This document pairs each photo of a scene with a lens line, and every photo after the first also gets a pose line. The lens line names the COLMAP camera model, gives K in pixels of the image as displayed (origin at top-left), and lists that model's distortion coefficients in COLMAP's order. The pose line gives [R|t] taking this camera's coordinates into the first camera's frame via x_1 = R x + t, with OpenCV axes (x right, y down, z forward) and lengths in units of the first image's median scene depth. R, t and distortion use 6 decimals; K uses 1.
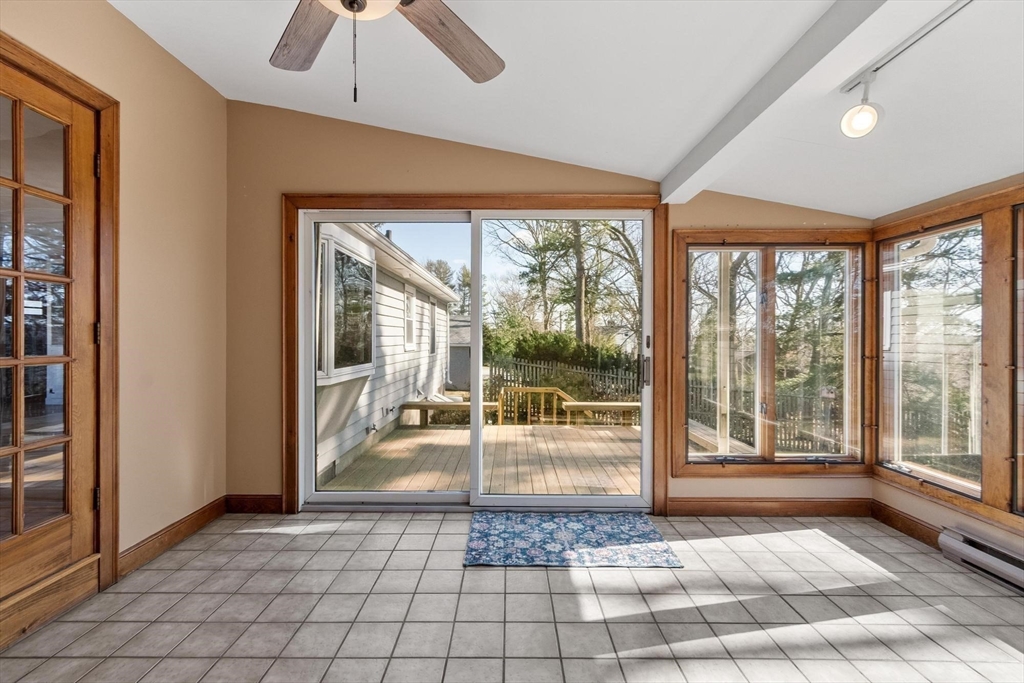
lens RADIAL K [[449.3, 0, 508.5], [0, 449.3, 332.9], [0, 0, 1]] dist [-0.000388, 0.000210]
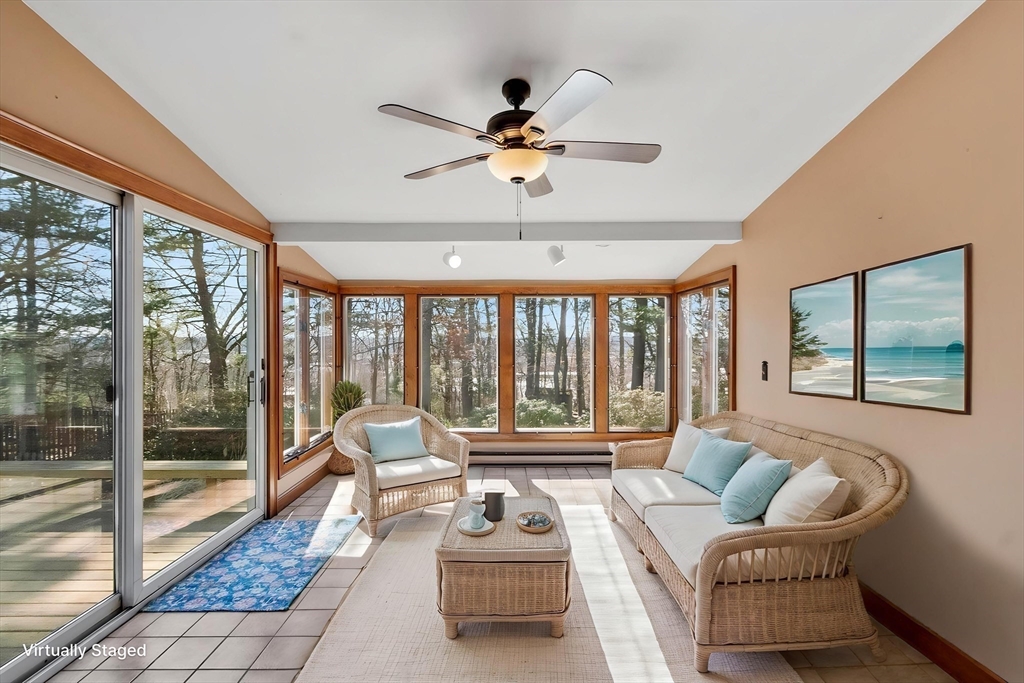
lens RADIAL K [[470.0, 0, 512.0], [0, 470.0, 341.5], [0, 0, 1]] dist [-0.001694, -0.000262]
pose [[-0.012920, -0.010918, 0.999857, -0.941367], [-0.013199, 0.999855, 0.010747, -0.063303], [-0.999829, -0.013058, -0.013063, 0.457022]]
